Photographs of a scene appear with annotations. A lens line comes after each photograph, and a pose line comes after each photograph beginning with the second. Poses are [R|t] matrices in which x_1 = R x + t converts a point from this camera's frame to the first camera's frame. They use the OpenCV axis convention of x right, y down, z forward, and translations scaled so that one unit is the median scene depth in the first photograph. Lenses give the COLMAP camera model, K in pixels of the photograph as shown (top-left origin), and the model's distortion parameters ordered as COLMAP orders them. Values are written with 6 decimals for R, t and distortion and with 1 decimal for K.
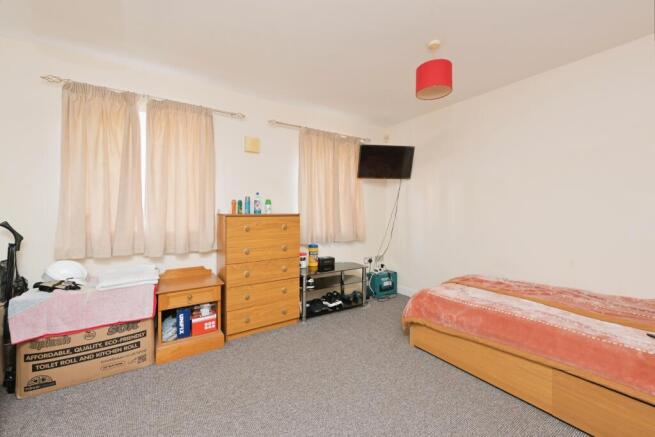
lens RADIAL K [[270.6, 0, 328.0], [0, 270.6, 214.3], [0, 0, 1]] dist [-0.000860, -0.001116]
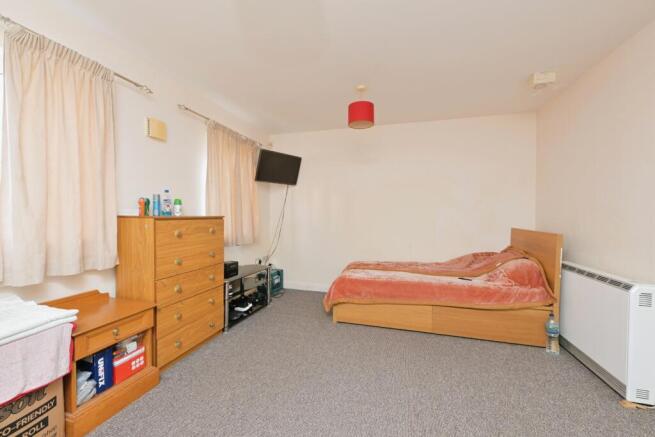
lens RADIAL K [[270.6, 0, 328.7], [0, 270.6, 219.5], [0, 0, 1]] dist [-0.000860, -0.001116]
pose [[0.758818, -0.006072, 0.651274, -0.453678], [-0.000106, 0.999955, 0.009446, 0.000838], [-0.651302, -0.007237, 0.758784, 0.069999]]
